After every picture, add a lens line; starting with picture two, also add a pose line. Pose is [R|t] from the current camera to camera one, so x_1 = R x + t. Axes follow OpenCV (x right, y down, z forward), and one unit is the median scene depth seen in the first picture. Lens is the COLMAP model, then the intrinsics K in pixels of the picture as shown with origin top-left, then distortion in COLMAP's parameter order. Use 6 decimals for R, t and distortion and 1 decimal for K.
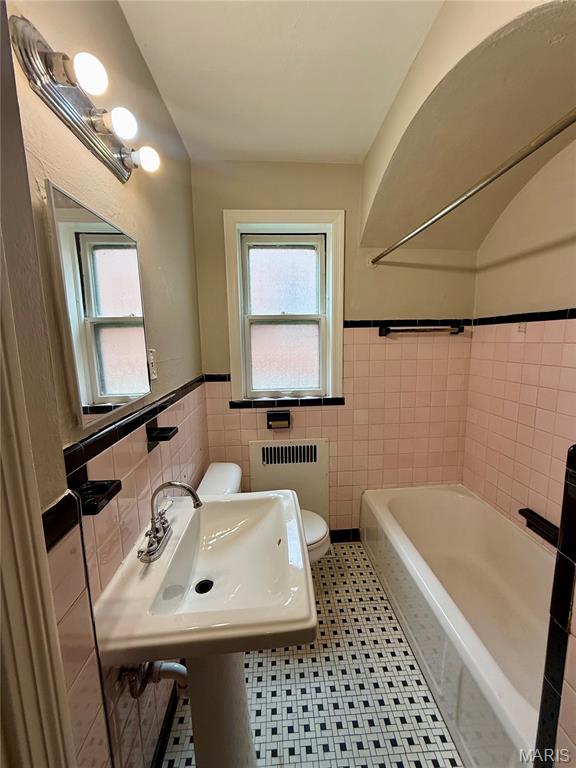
lens RADIAL K [[306.8, 0, 288.2], [0, 306.8, 383.8], [0, 0, 1]] dist [0.001137, -0.000952]
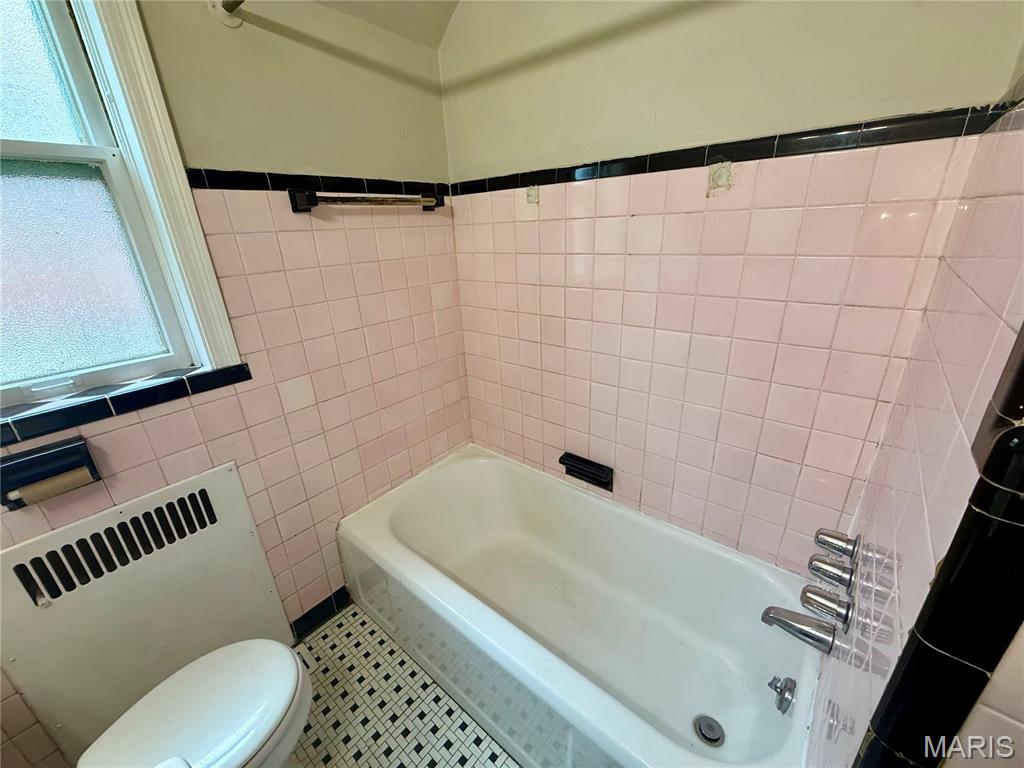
lens RADIAL K [[409.1, 0, 510.4], [0, 409.1, 385.0], [0, 0, 1]] dist [0.001137, -0.000952]
pose [[0.690642, -0.273015, 0.669683, 0.045709], [0.132413, 0.958088, 0.254034, -0.023657], [-0.710971, -0.086772, 0.697847, 0.338795]]
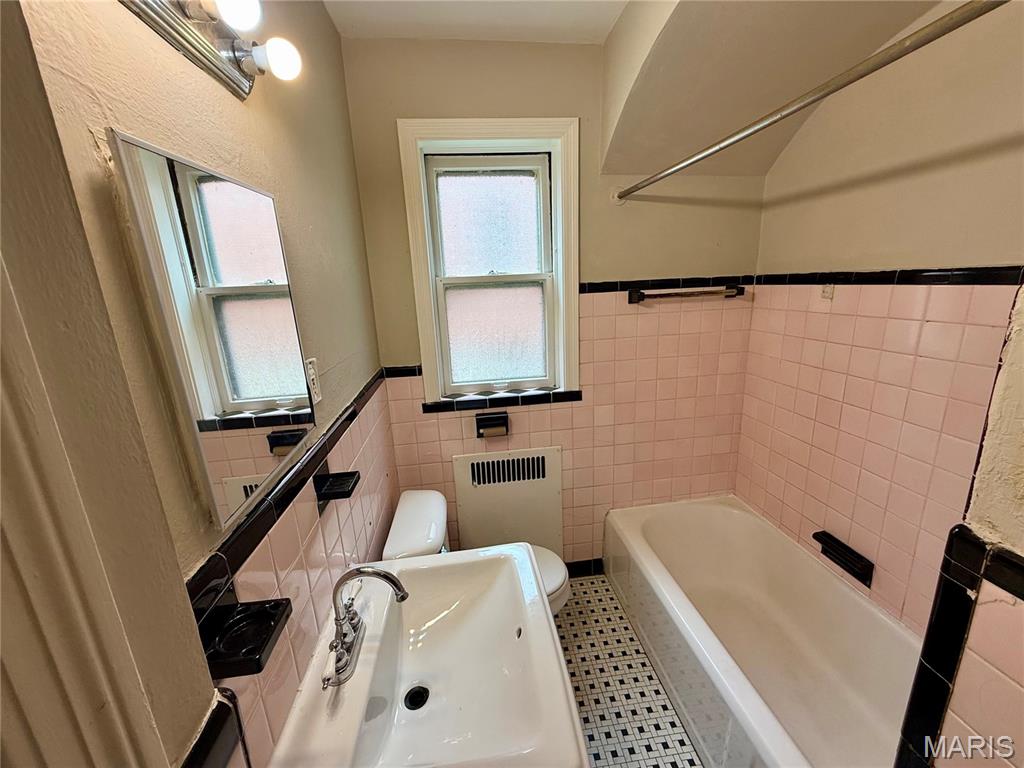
lens RADIAL K [[409.1, 0, 511.0], [0, 409.1, 385.3], [0, 0, 1]] dist [0.001137, -0.000952]
pose [[0.997725, -0.041279, 0.053304, -0.035681], [0.035553, 0.993919, 0.104220, -0.076658], [-0.057282, -0.102087, 0.993125, 0.052505]]
